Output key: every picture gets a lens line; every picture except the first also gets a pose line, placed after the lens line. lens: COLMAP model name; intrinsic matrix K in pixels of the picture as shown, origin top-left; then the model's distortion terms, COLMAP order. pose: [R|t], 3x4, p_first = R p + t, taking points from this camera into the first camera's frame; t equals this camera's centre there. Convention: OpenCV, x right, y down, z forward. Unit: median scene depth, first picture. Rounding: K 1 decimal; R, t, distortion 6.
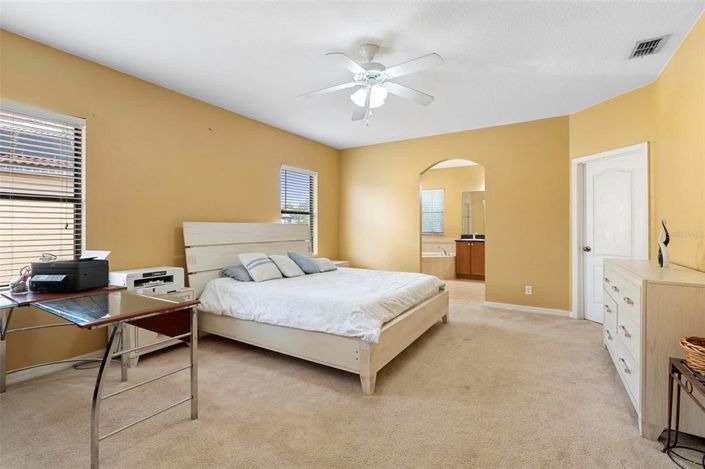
lens RADIAL K [[322.8, 0, 350.8], [0, 322.8, 225.7], [0, 0, 1]] dist [-0.001958, -0.000137]
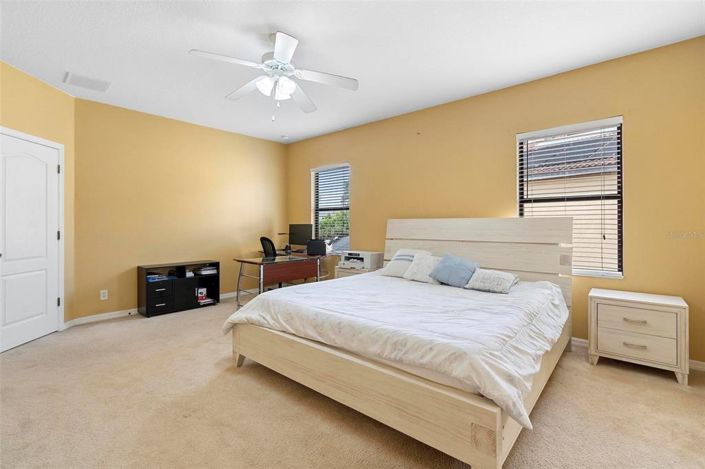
lens RADIAL K [[322.8, 0, 350.8], [0, 322.8, 225.7], [0, 0, 1]] dist [-0.001958, -0.000137]
pose [[-0.156352, 0.003870, -0.987694, 0.723962], [0.006215, 0.999976, 0.002934, 0.008708], [0.987682, -0.005680, -0.156372, 1.003828]]
